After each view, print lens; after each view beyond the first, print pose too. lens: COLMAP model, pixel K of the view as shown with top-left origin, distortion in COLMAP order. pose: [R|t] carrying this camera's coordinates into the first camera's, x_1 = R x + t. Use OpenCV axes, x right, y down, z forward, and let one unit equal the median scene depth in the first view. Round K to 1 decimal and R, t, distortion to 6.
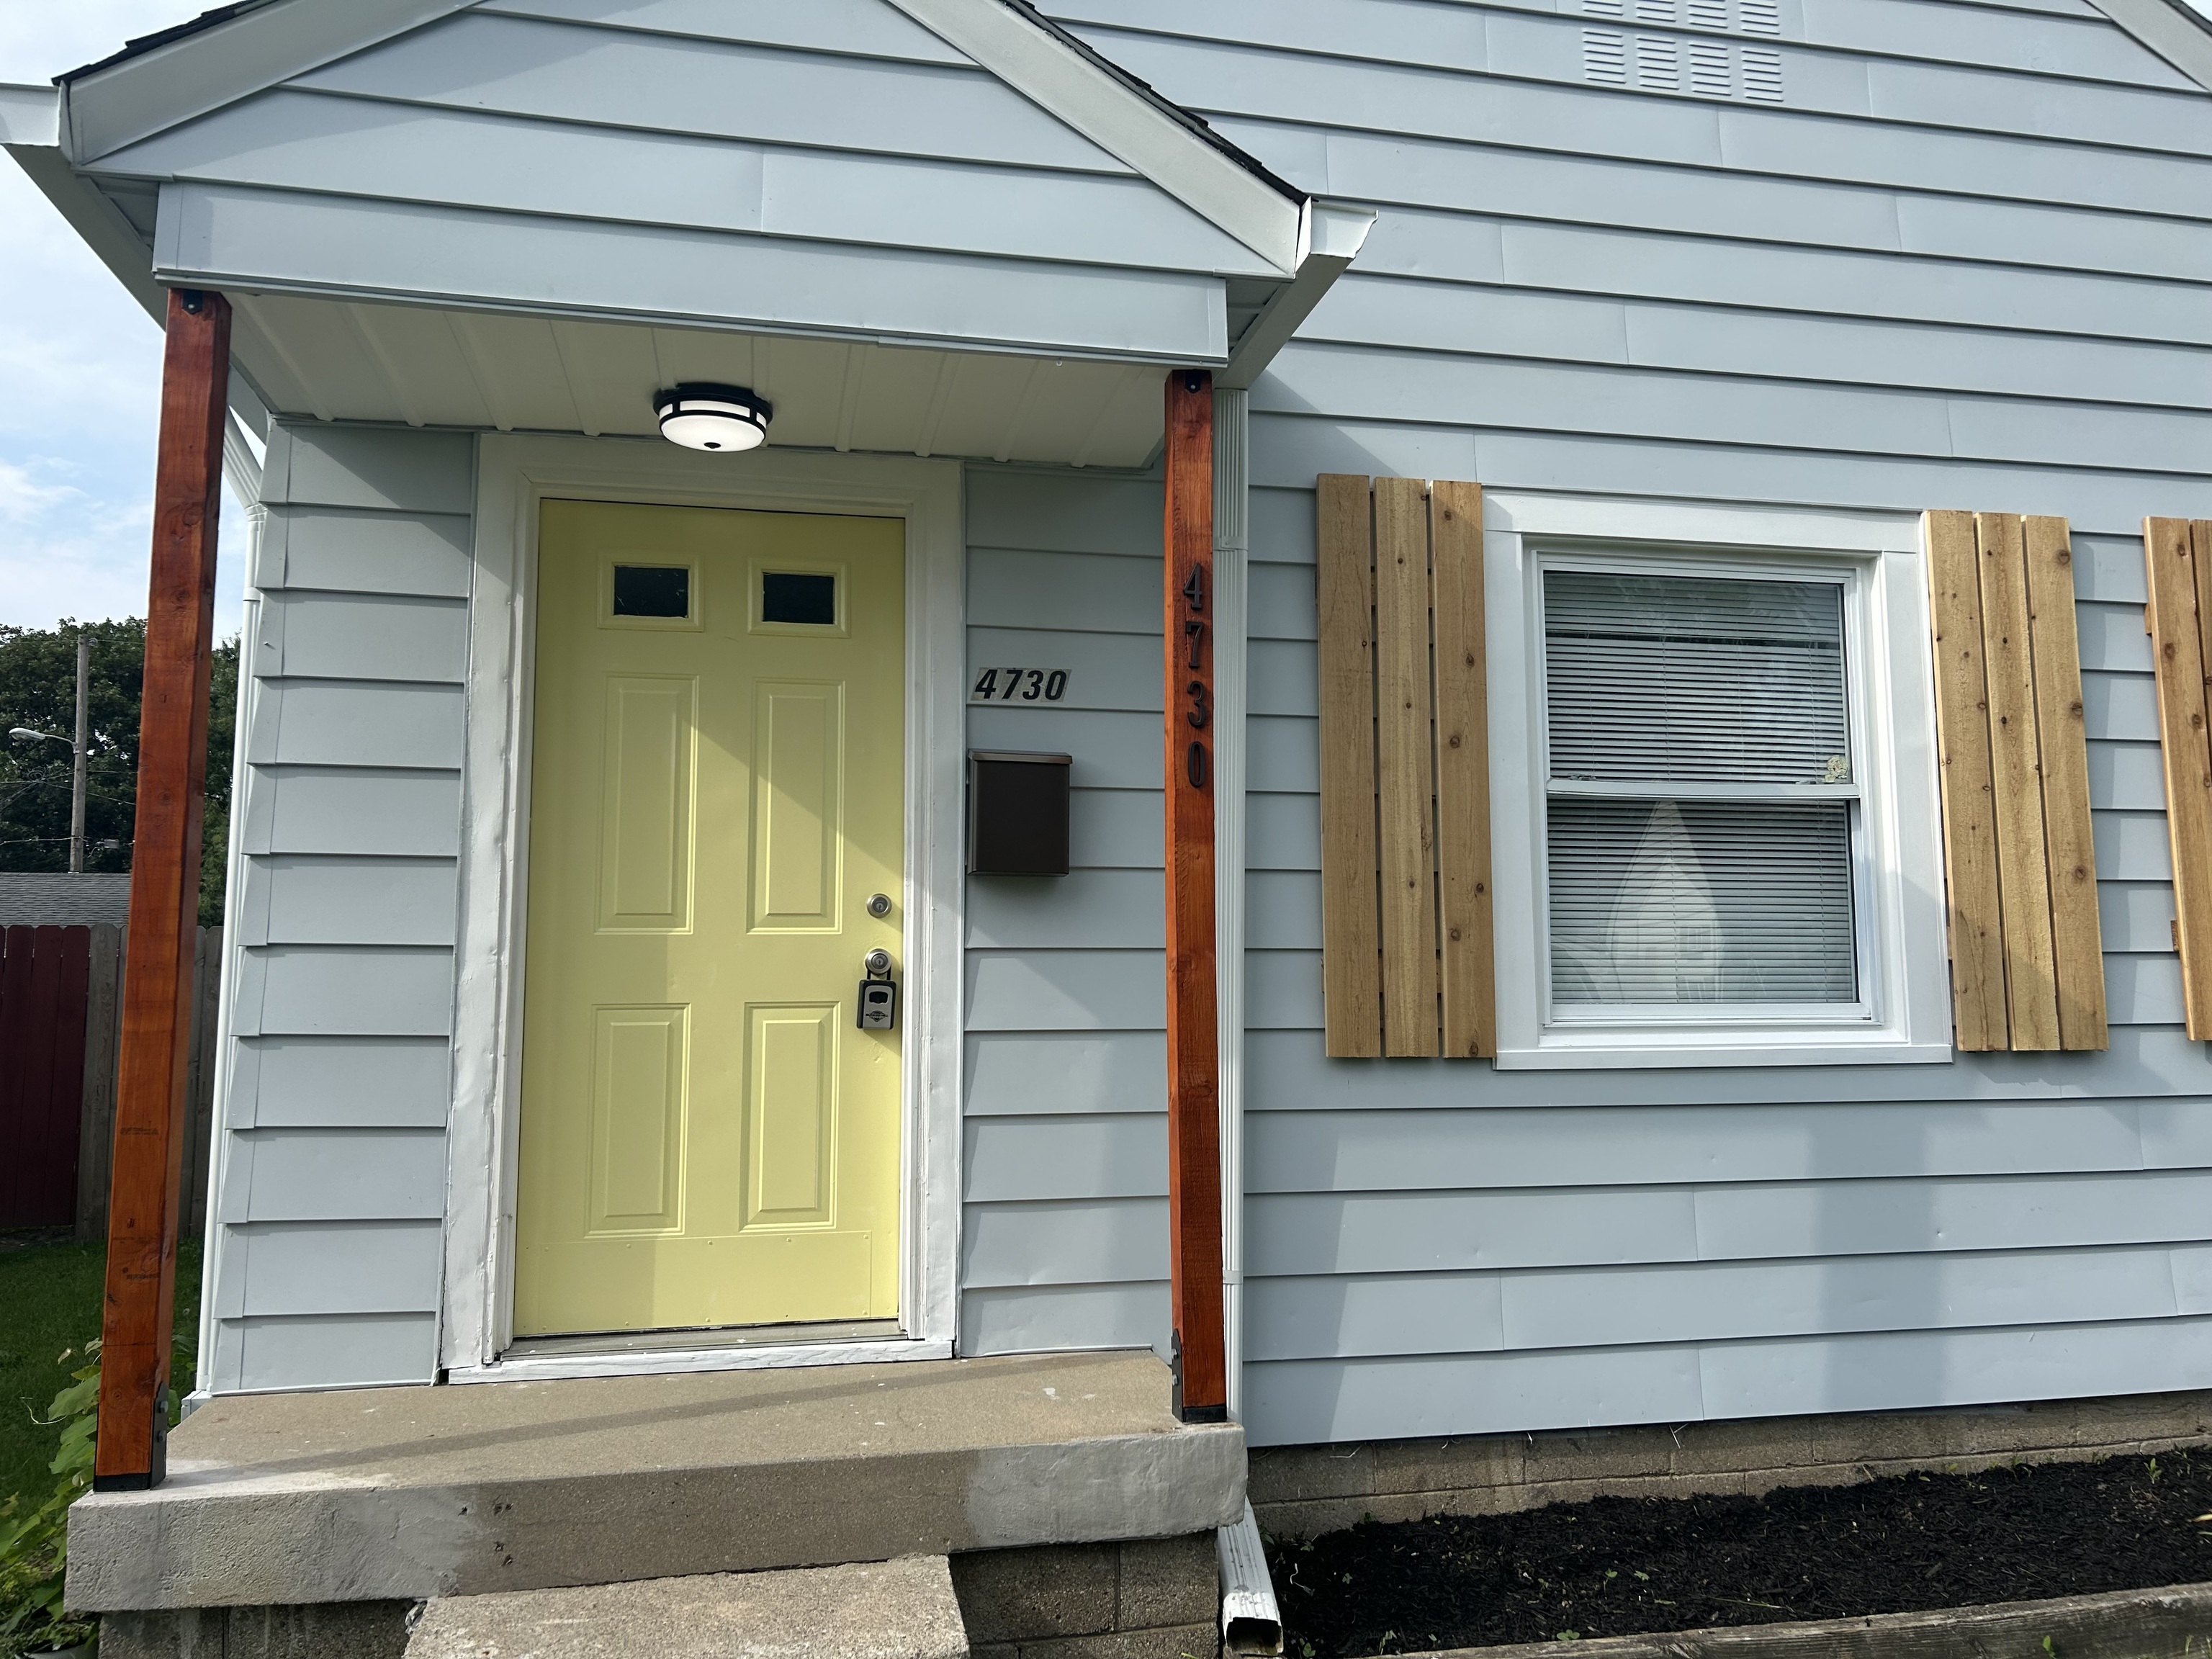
lens RADIAL K [[1667.7, 0, 1097.0], [0, 1667.7, 815.3], [0, 0, 1]] dist [0.050607, -0.066924]
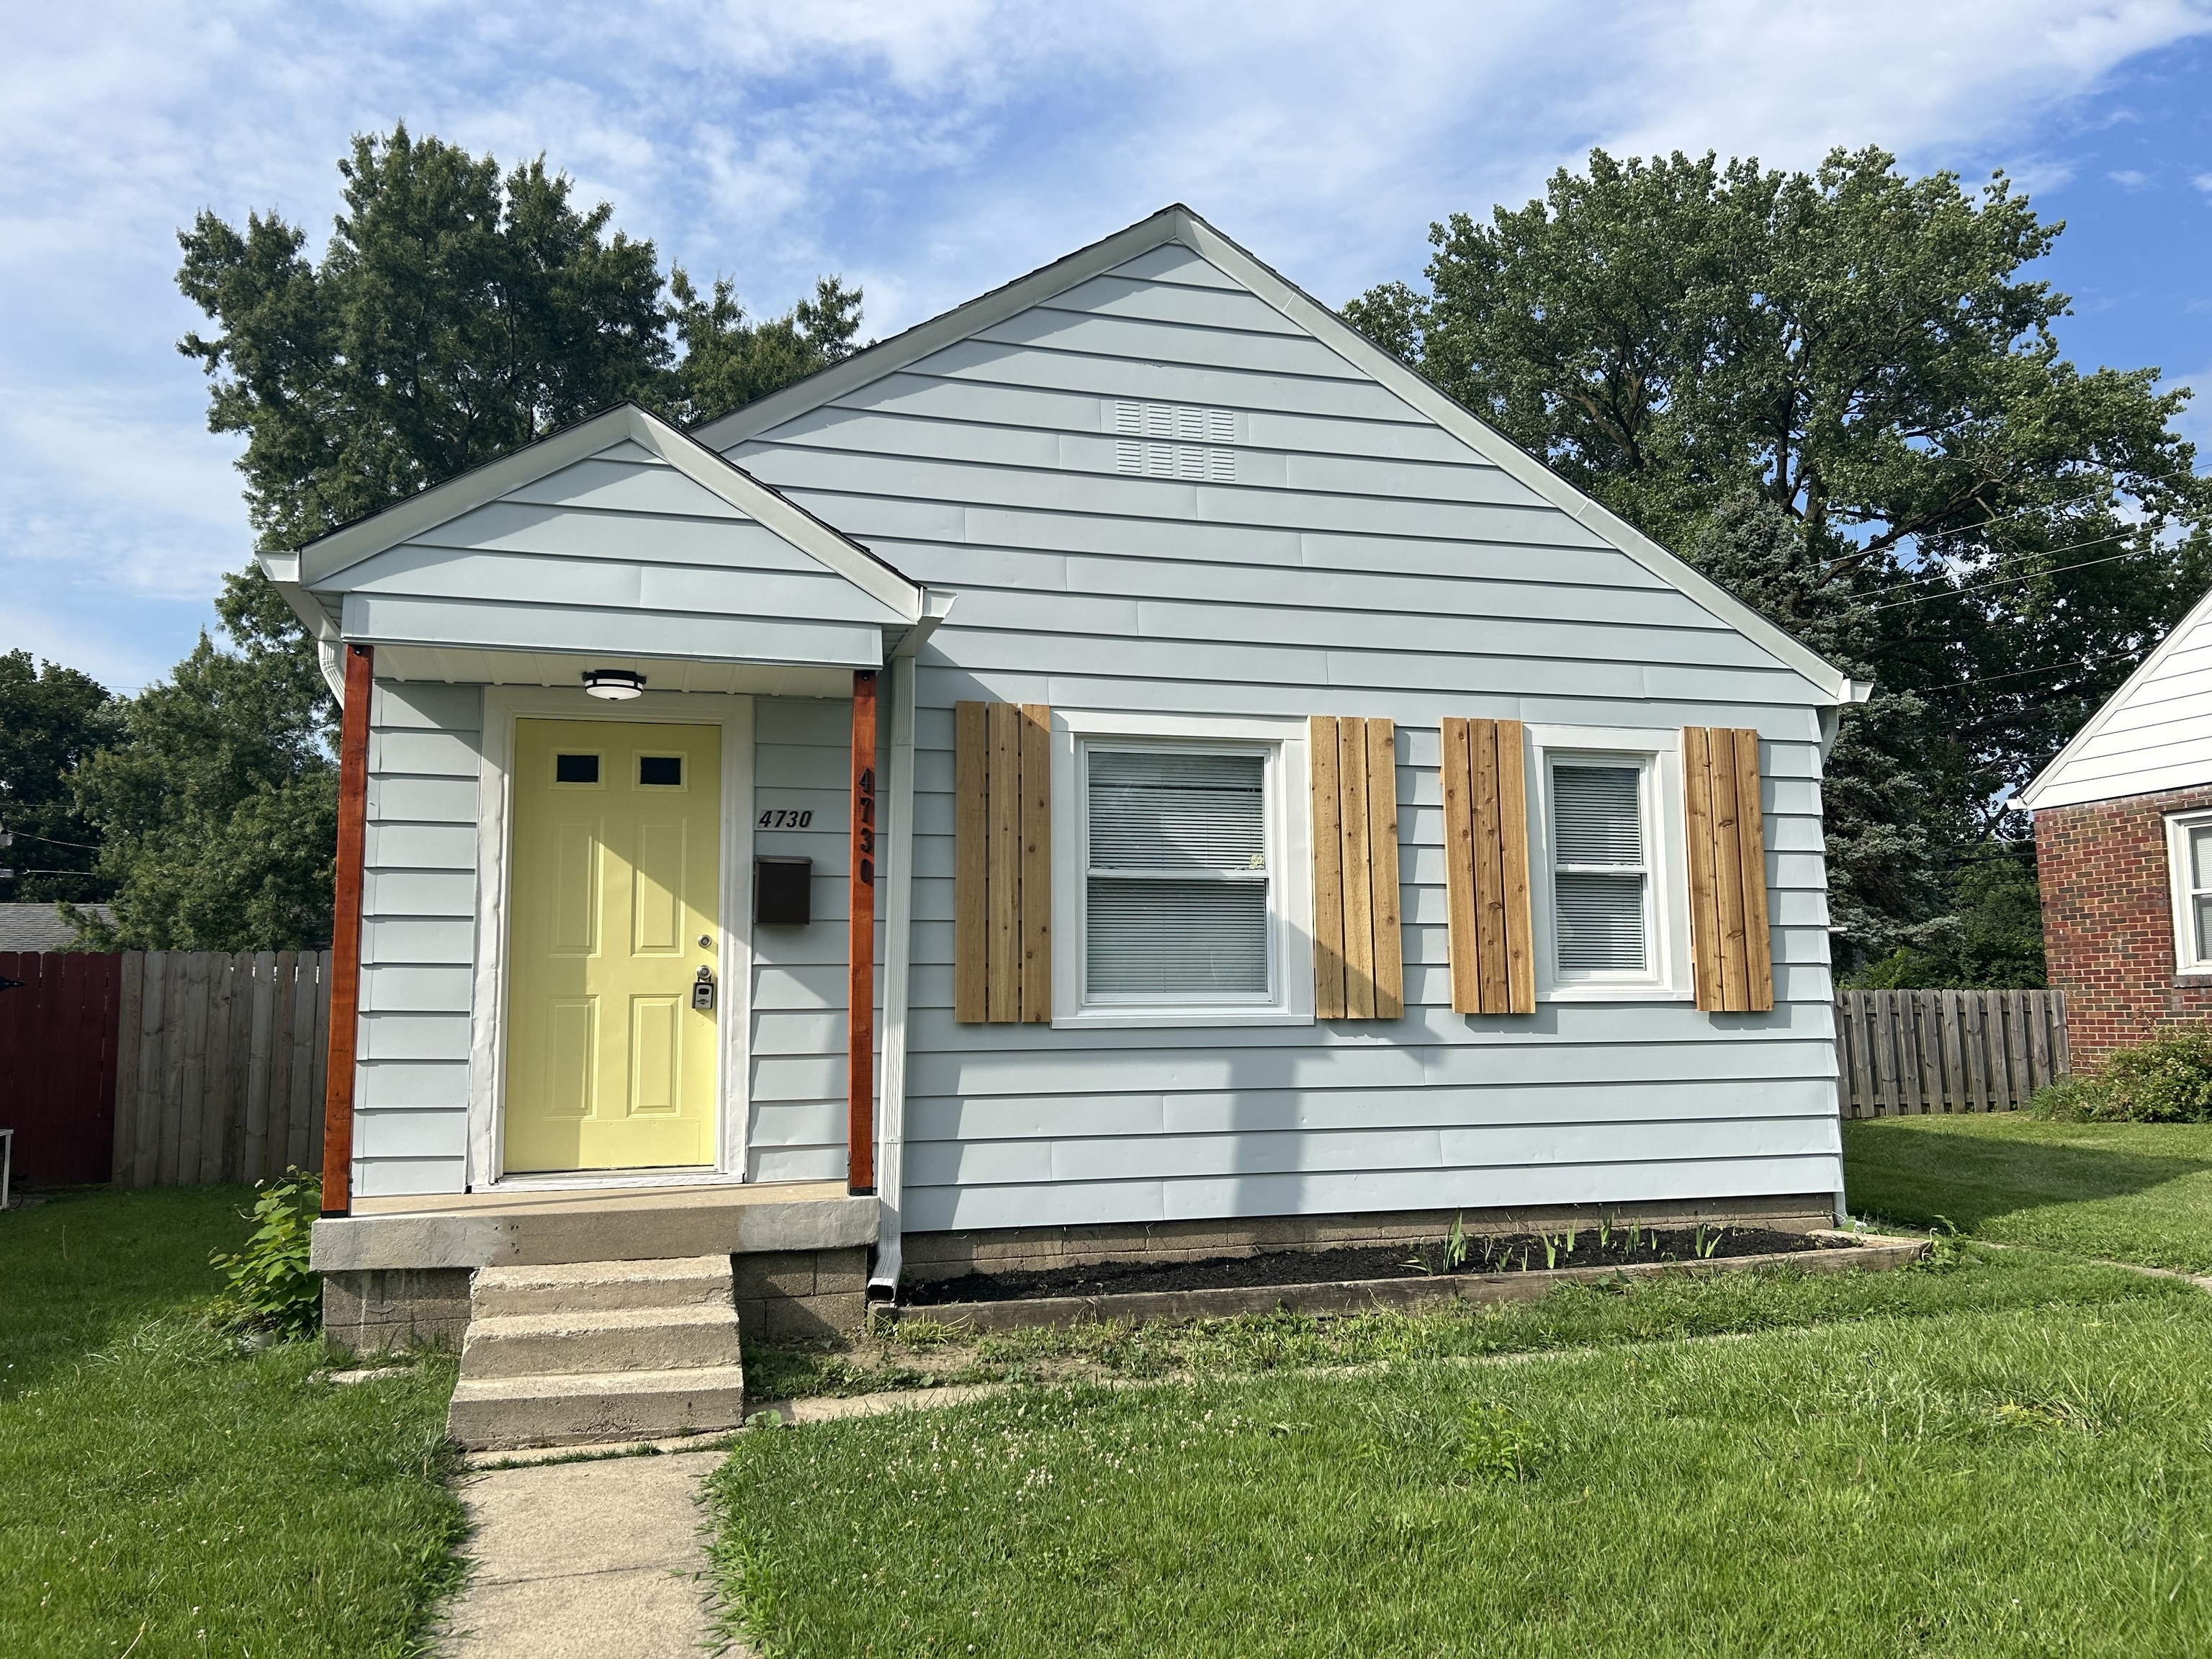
lens RADIAL K [[1667.7, 0, 1111.4], [0, 1667.7, 829.6], [0, 0, 1]] dist [0.050607, -0.066924]
pose [[0.996874, 0.002767, 0.078961, 0.163689], [-0.002473, 0.999990, -0.003816, -0.060685], [-0.078971, 0.003608, 0.996870, -0.838688]]
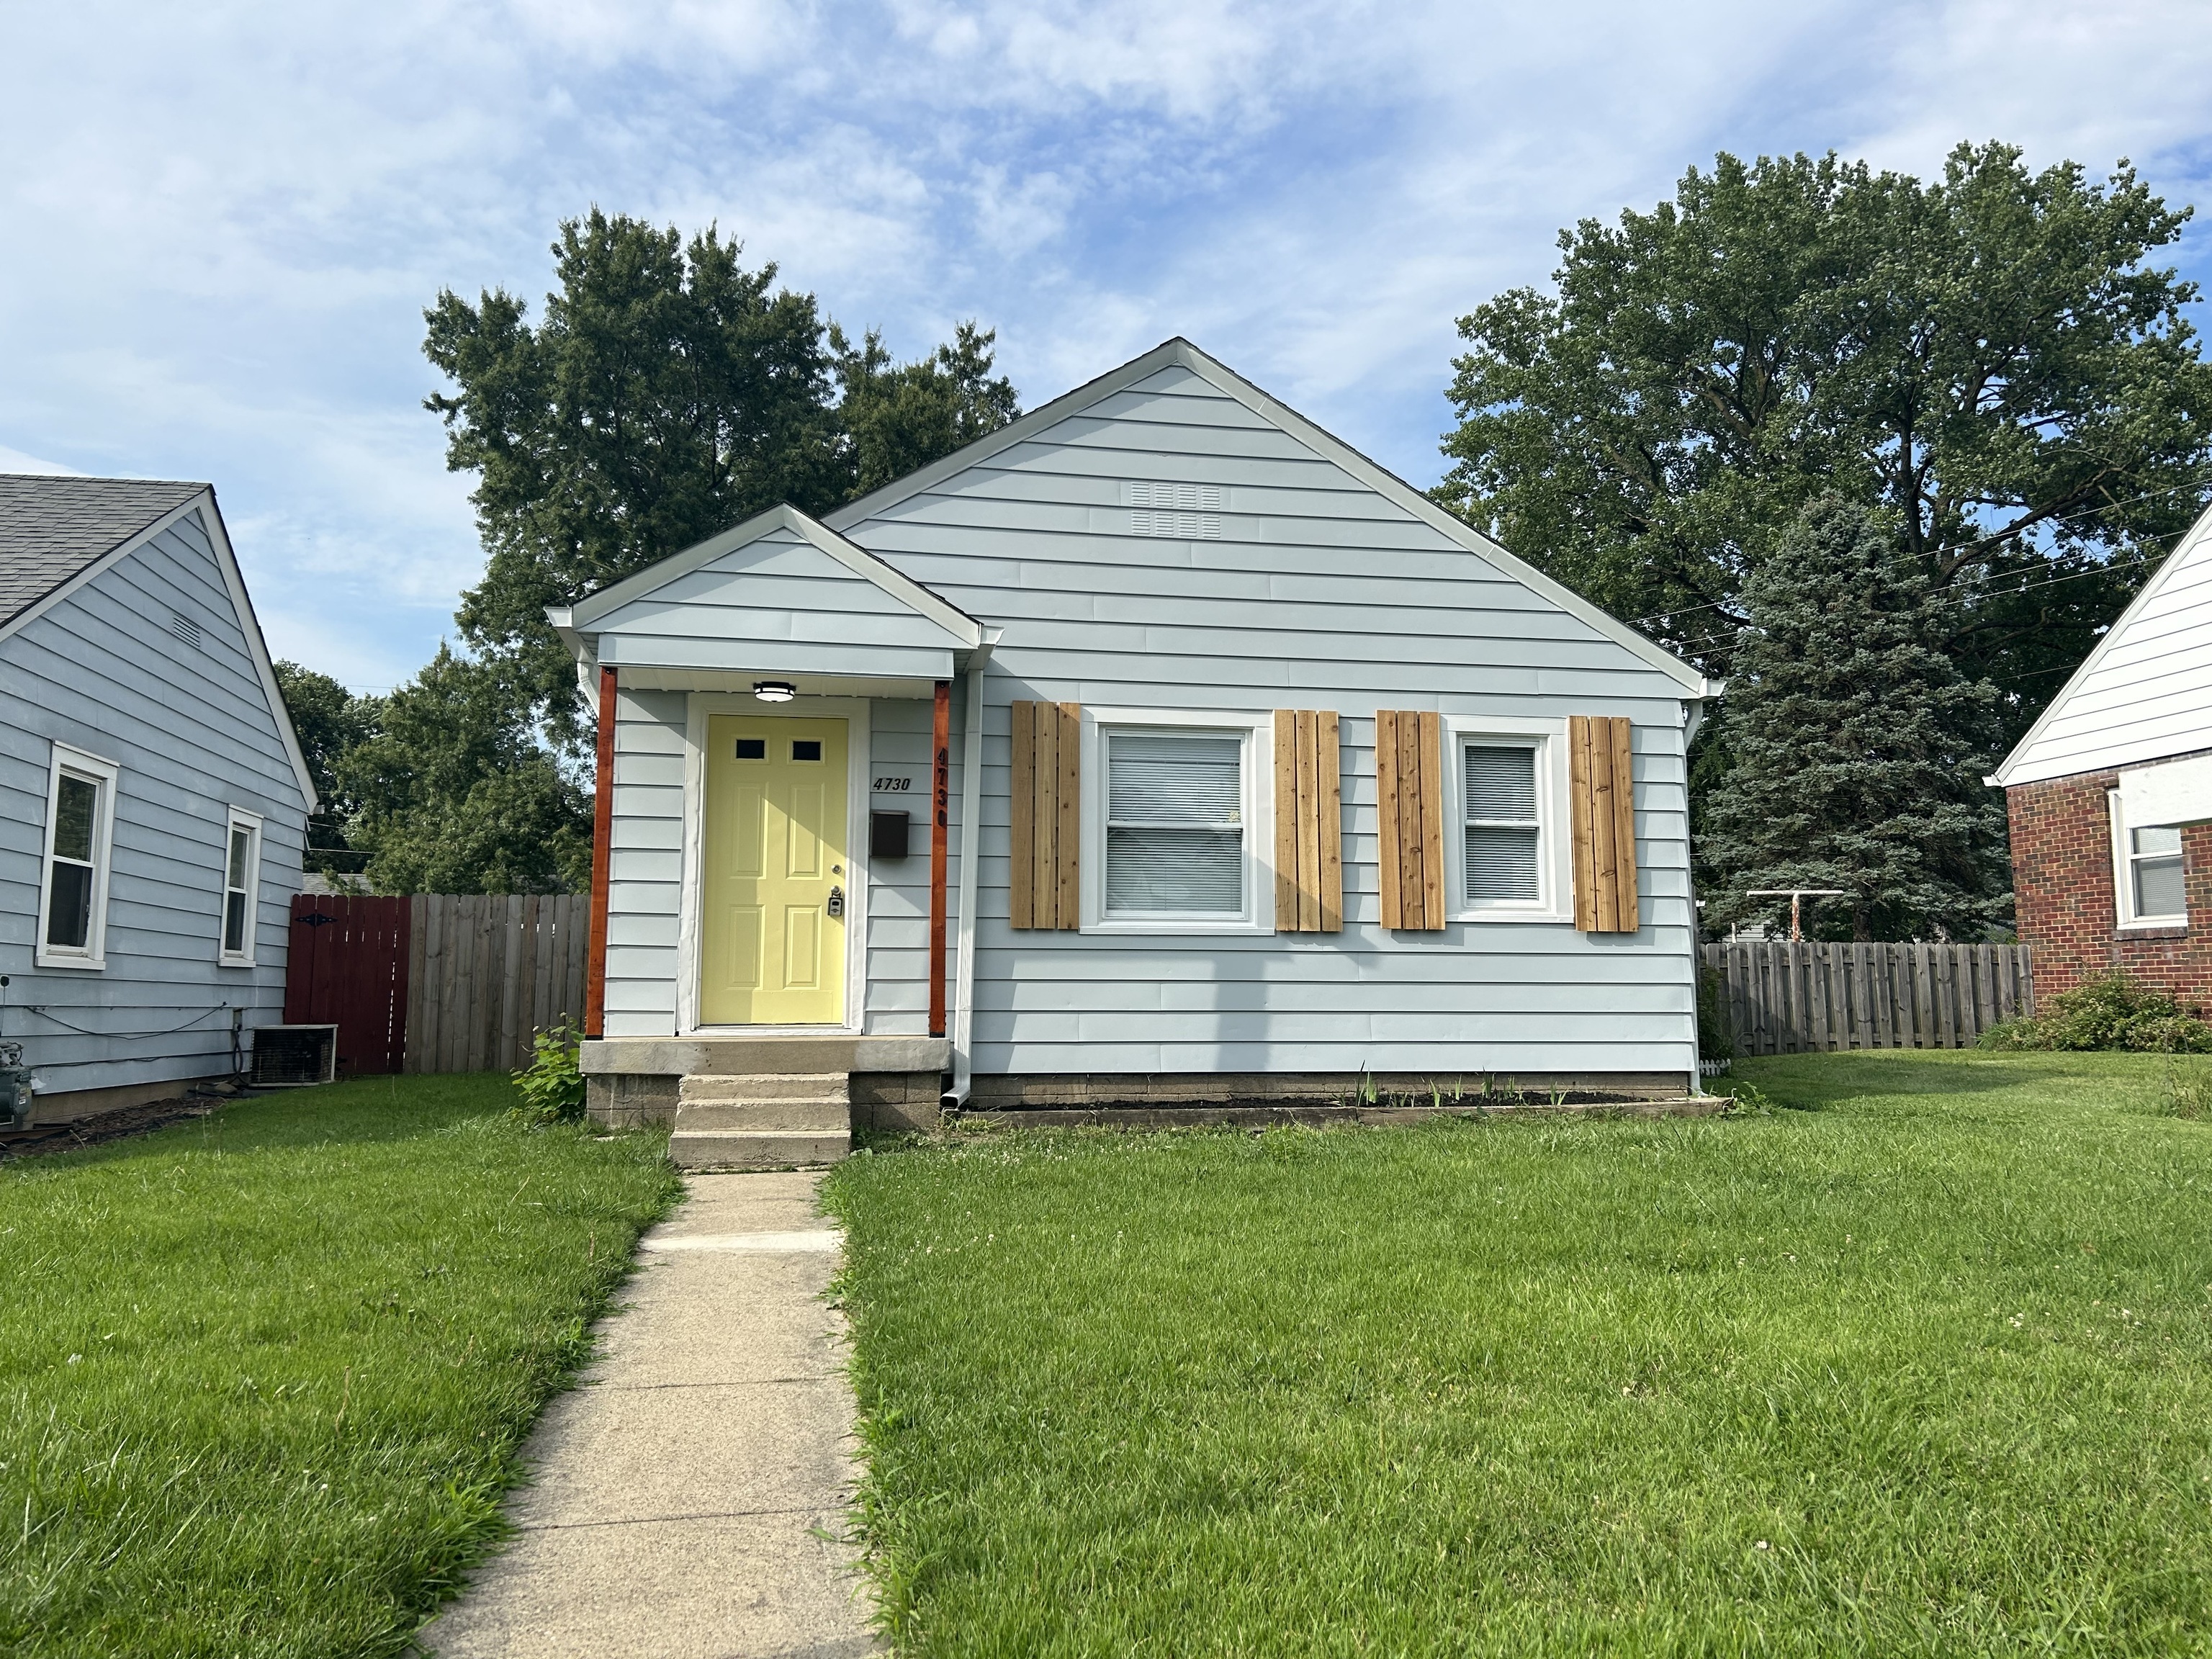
lens RADIAL K [[1667.7, 0, 1126.5], [0, 1667.7, 813.7], [0, 0, 1]] dist [0.050607, -0.066924]
pose [[0.999956, 0.002409, -0.009106, 0.341729], [-0.002475, 0.999971, -0.007261, -0.014811], [0.009088, 0.007283, 0.999932, -1.586023]]
